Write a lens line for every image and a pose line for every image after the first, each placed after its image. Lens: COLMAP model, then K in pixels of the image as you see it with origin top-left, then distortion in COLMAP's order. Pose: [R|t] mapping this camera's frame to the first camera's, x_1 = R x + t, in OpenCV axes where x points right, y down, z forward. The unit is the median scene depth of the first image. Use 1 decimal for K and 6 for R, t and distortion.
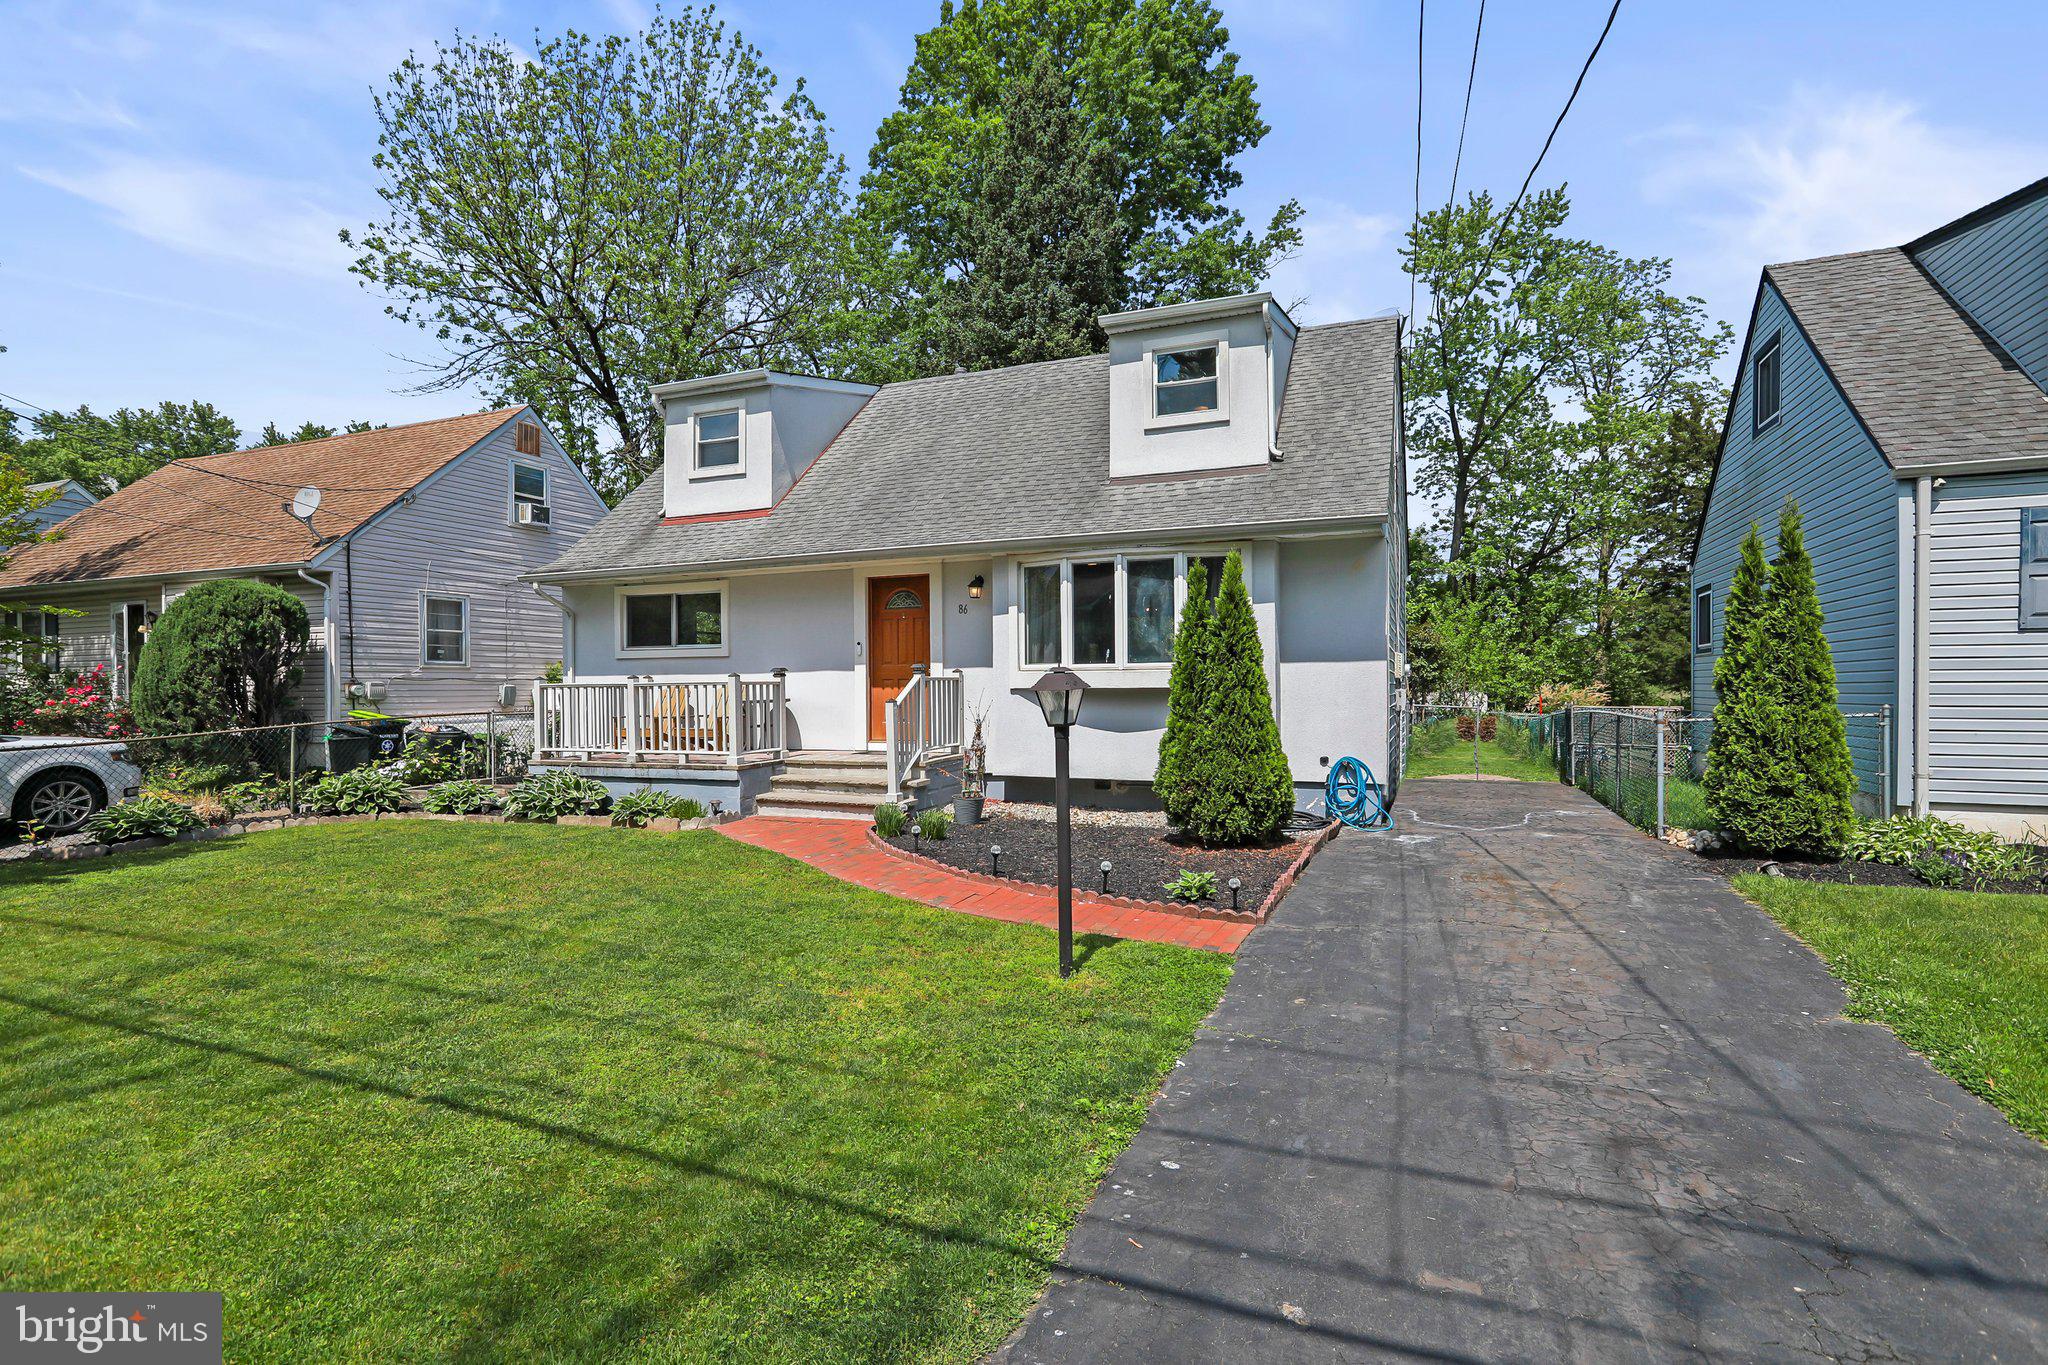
lens RADIAL K [[1011.7, 0, 1072.7], [0, 1011.7, 707.7], [0, 0, 1]] dist [-0.012428, 0.011299]
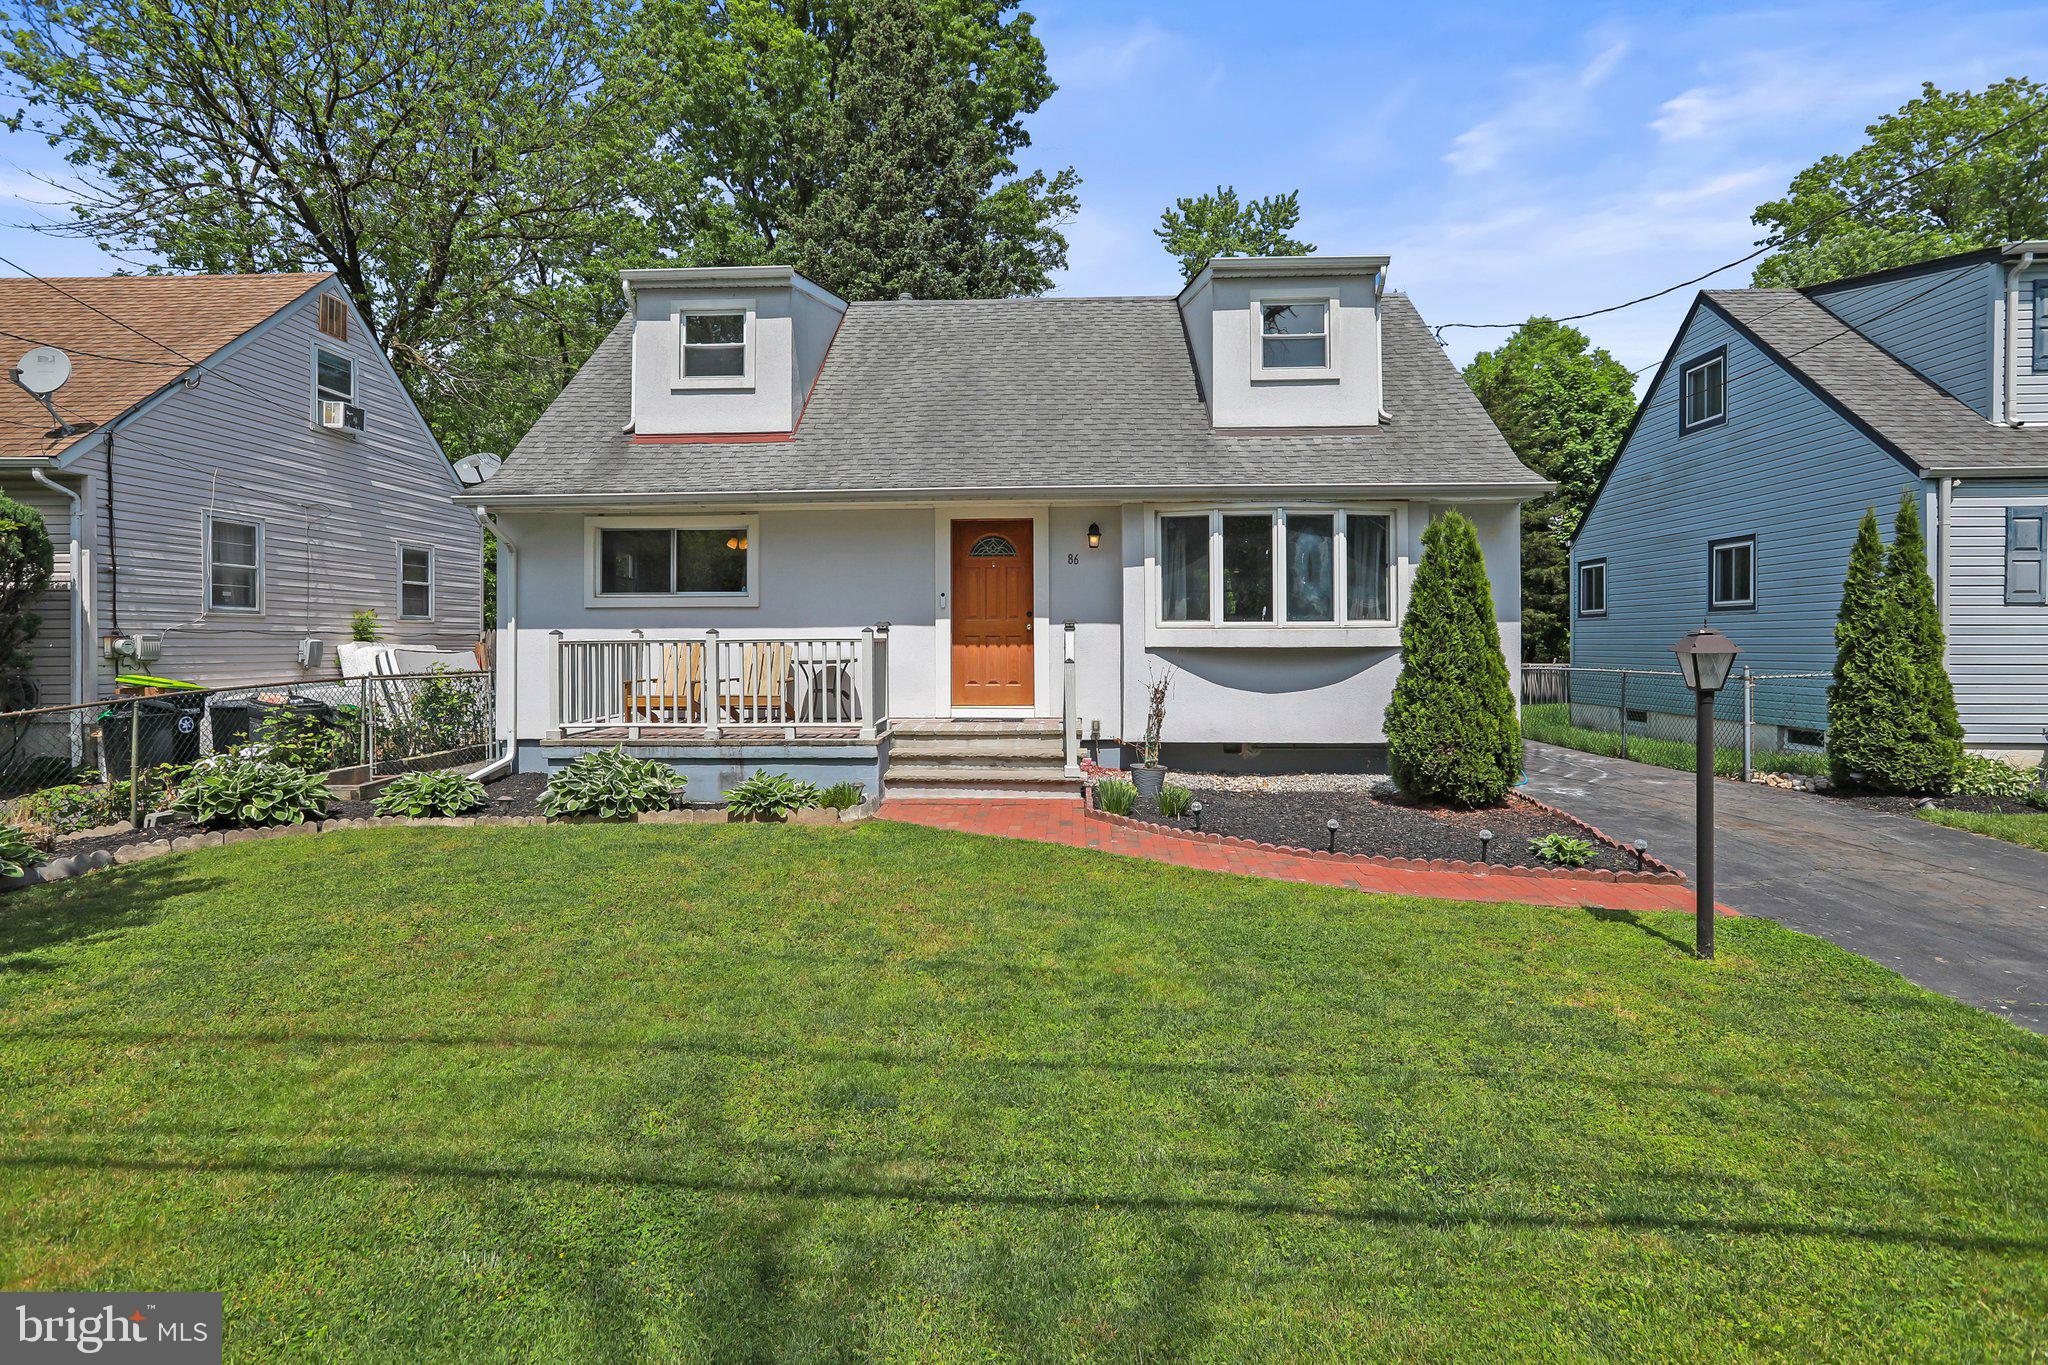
lens RADIAL K [[1011.7, 0, 1080.8], [0, 1011.7, 650.7], [0, 0, 1]] dist [-0.012428, 0.011299]
pose [[0.941130, 0.001290, 0.338042, -0.404272], [0.003256, 0.999912, -0.012881, -0.004088], [-0.338029, 0.013223, 0.941043, 0.144850]]
